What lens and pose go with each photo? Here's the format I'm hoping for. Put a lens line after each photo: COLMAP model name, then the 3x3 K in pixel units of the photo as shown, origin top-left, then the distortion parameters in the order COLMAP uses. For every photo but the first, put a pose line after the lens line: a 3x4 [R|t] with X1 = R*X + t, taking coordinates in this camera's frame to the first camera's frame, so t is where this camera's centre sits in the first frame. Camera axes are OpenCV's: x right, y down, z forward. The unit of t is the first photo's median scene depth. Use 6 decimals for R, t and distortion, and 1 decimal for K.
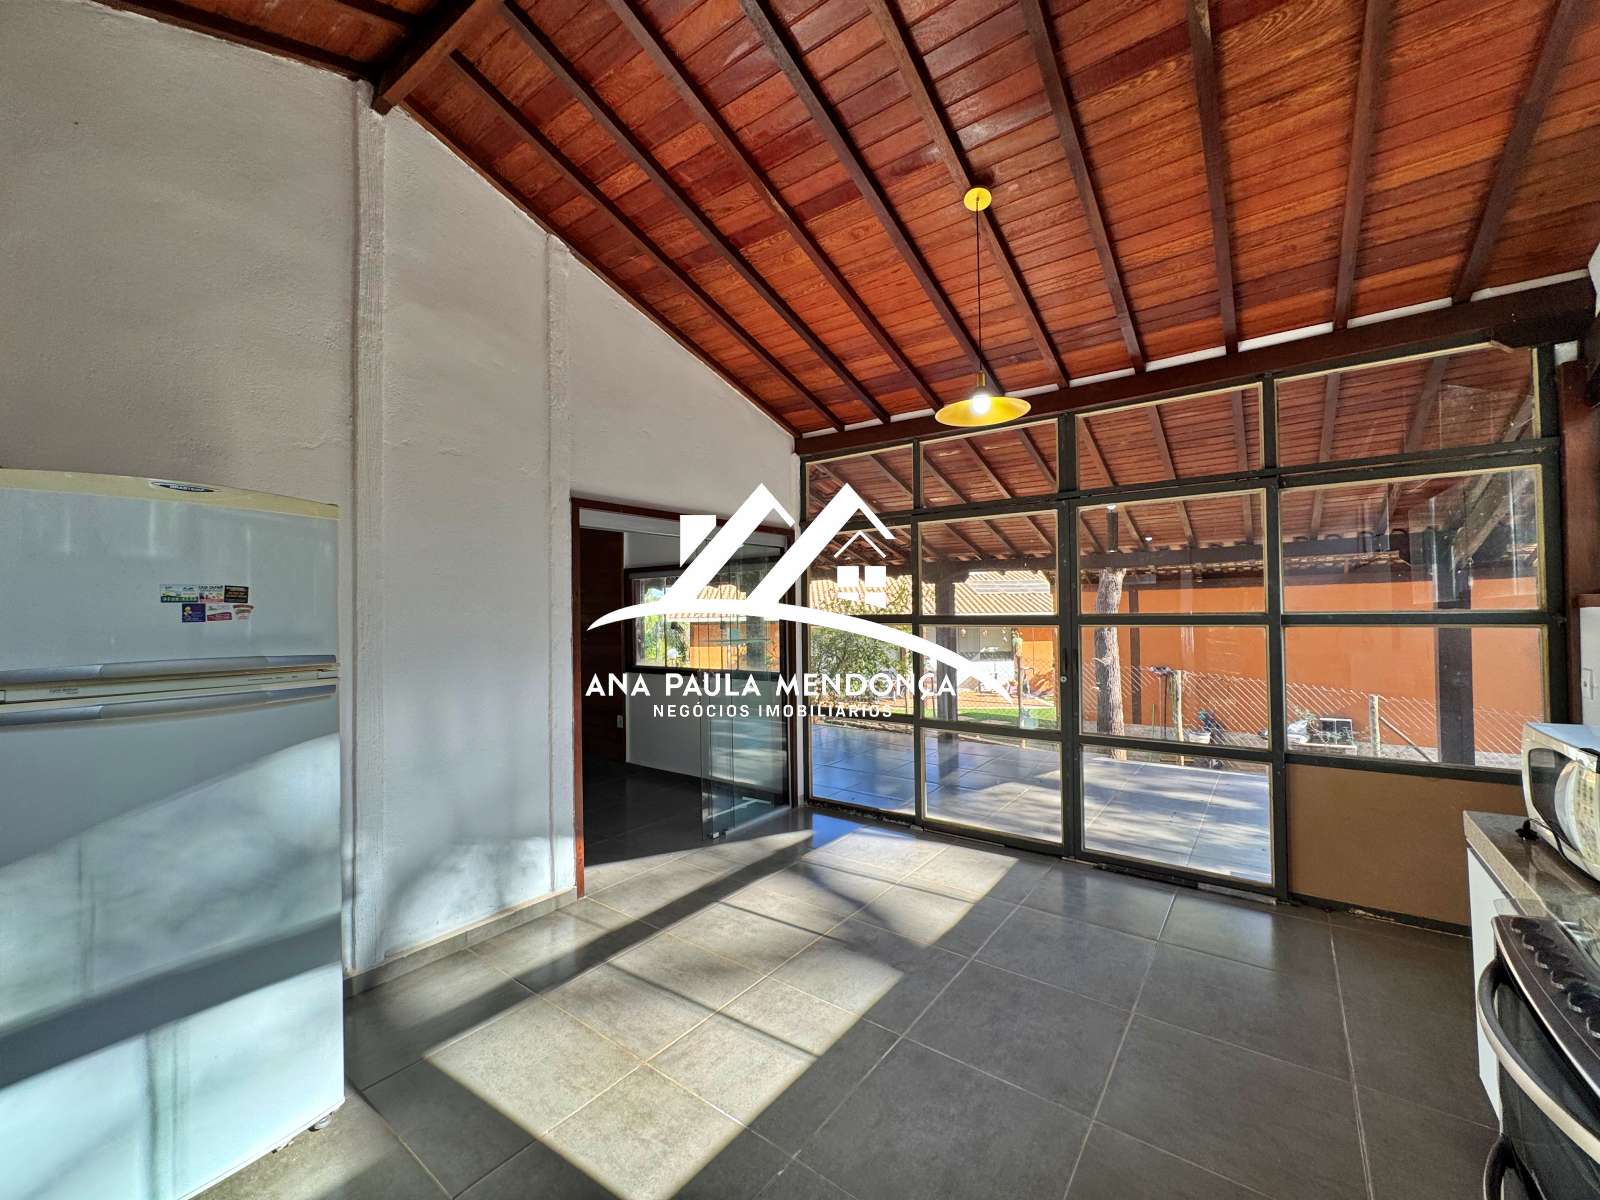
lens RADIAL K [[637.3, 0, 801.2], [0, 637.3, 600.7], [0, 0, 1]] dist [-0.004201, 0.000711]
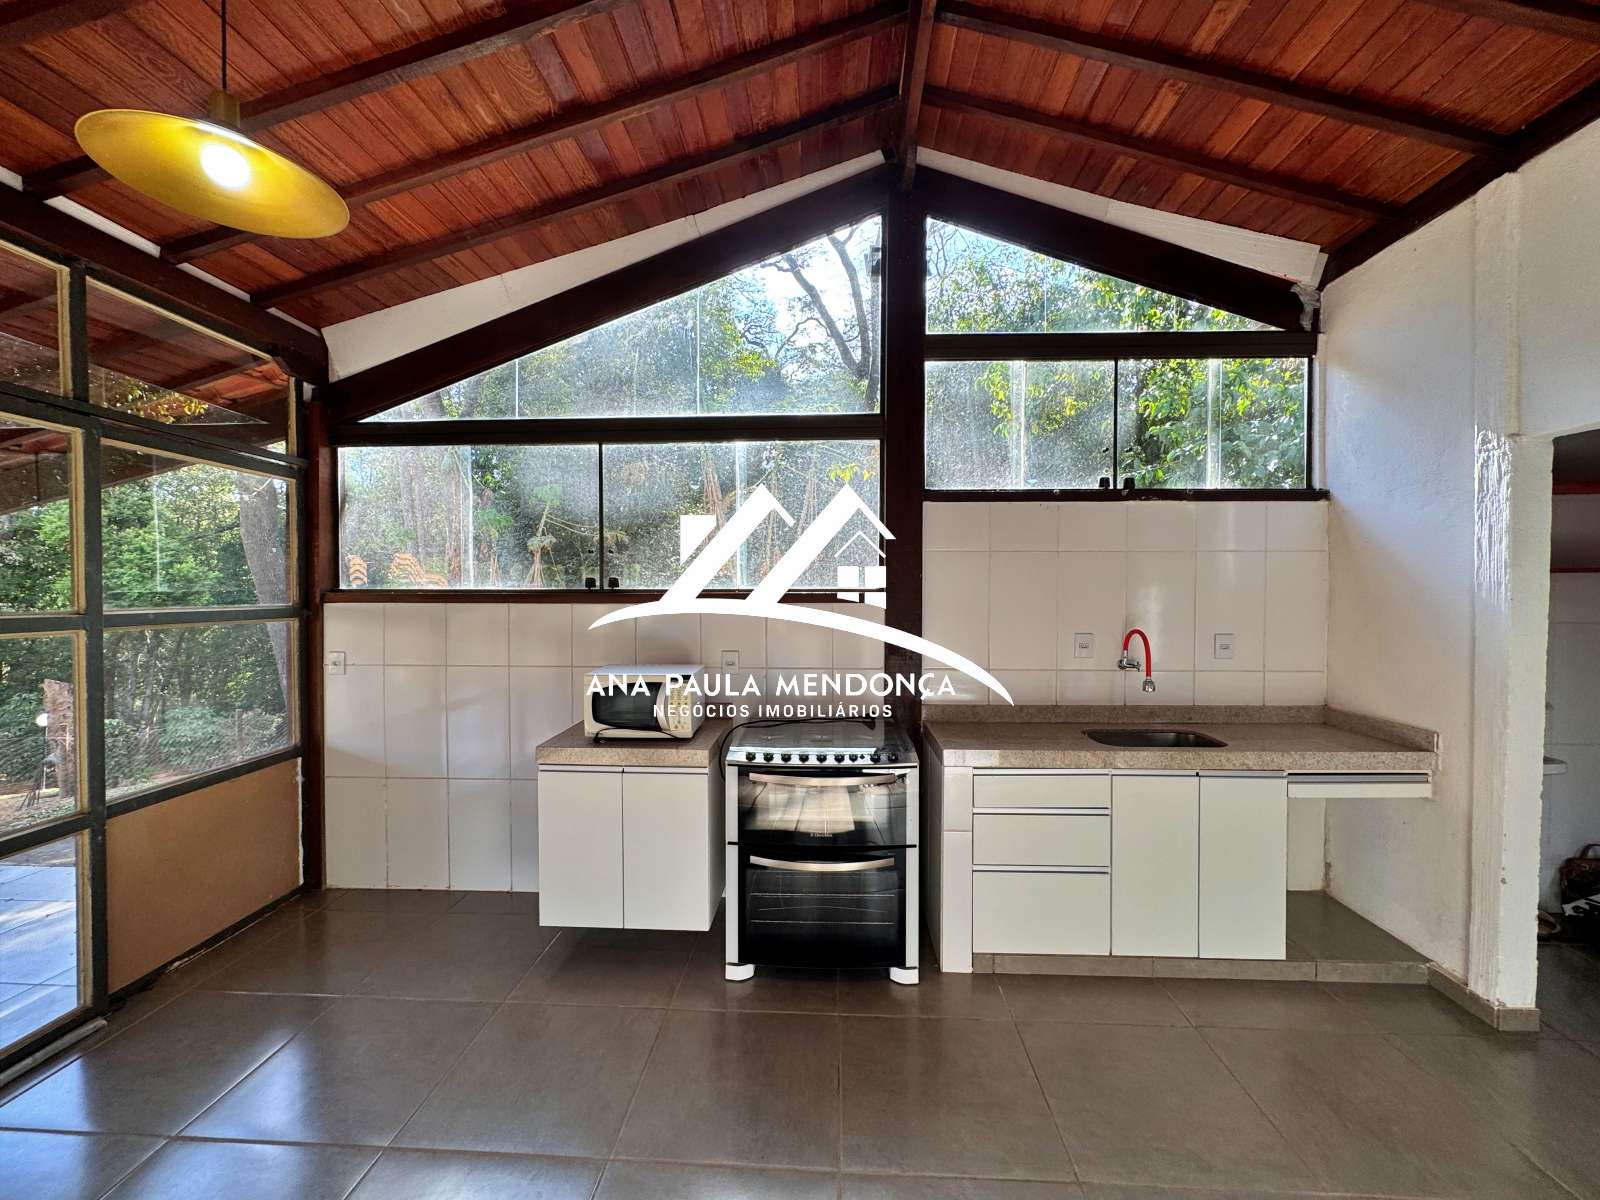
lens RADIAL K [[637.3, 0, 801.2], [0, 637.3, 600.7], [0, 0, 1]] dist [-0.004201, 0.000711]
pose [[-0.555012, 0.001624, 0.831841, -0.266752], [-0.008212, 0.999939, -0.007431, 0.006656], [-0.831802, -0.010955, -0.554965, 0.738125]]
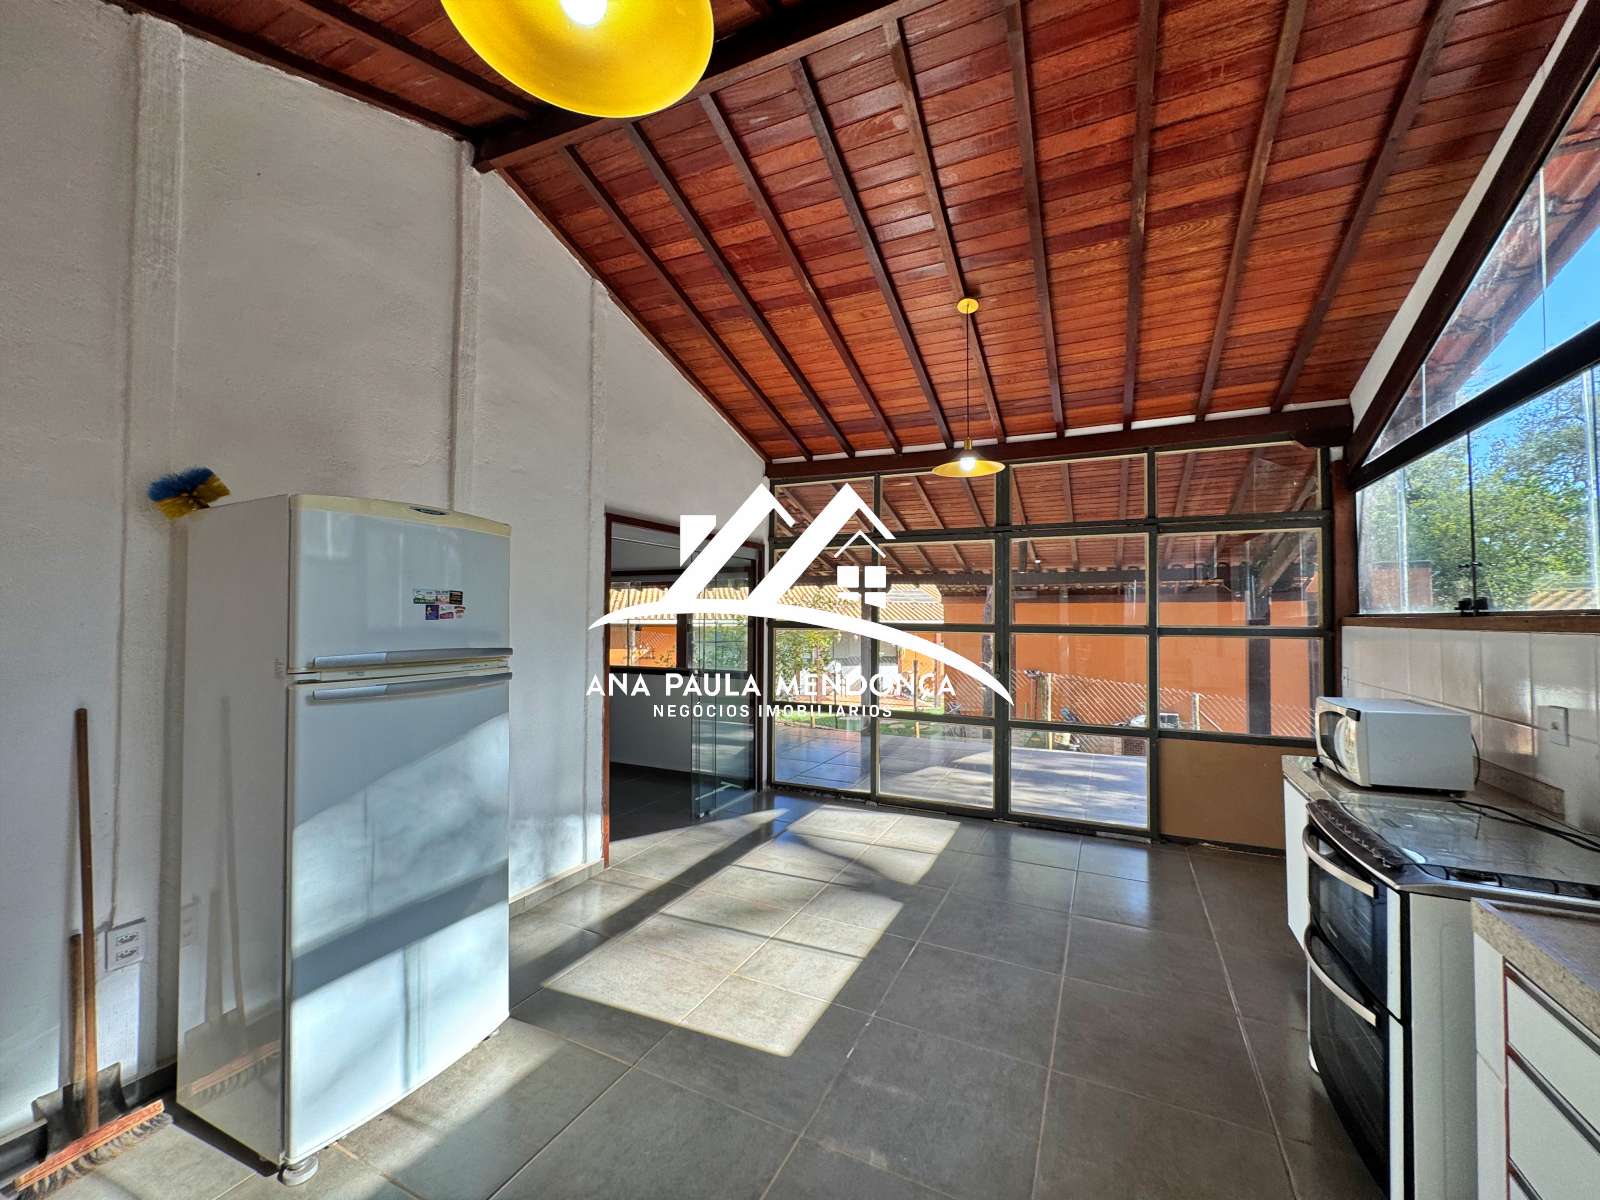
lens RADIAL K [[637.3, 0, 801.2], [0, 637.3, 600.7], [0, 0, 1]] dist [-0.004201, 0.000711]
pose [[0.981424, 0.024798, 0.190242, -0.242132], [-0.023432, 0.999681, -0.009429, -0.004220], [-0.190415, 0.004796, 0.981692, -0.178674]]
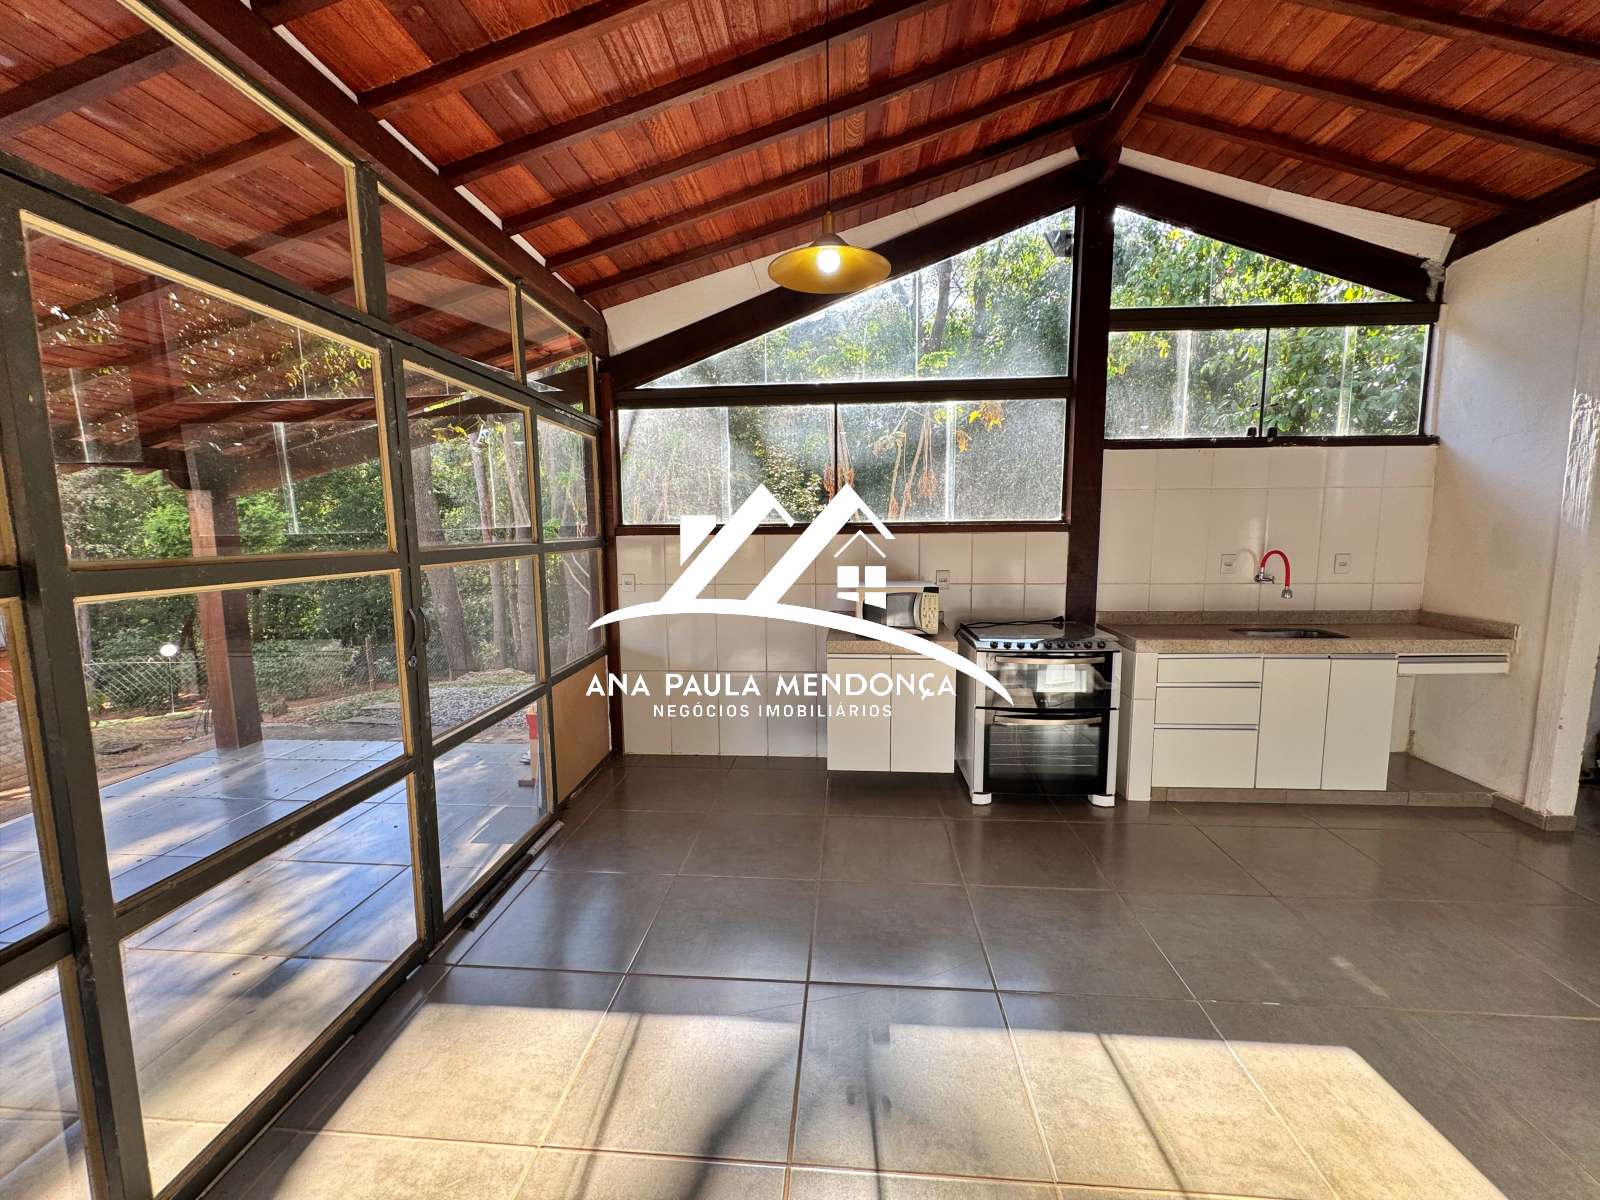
lens RADIAL K [[637.3, 0, 801.2], [0, 637.3, 600.7], [0, 0, 1]] dist [-0.004201, 0.000711]
pose [[-0.533301, -0.077954, 0.842326, -0.296283], [0.000141, 0.995737, 0.092240, 0.021217], [-0.845926, 0.049310, -0.531016, 1.177351]]
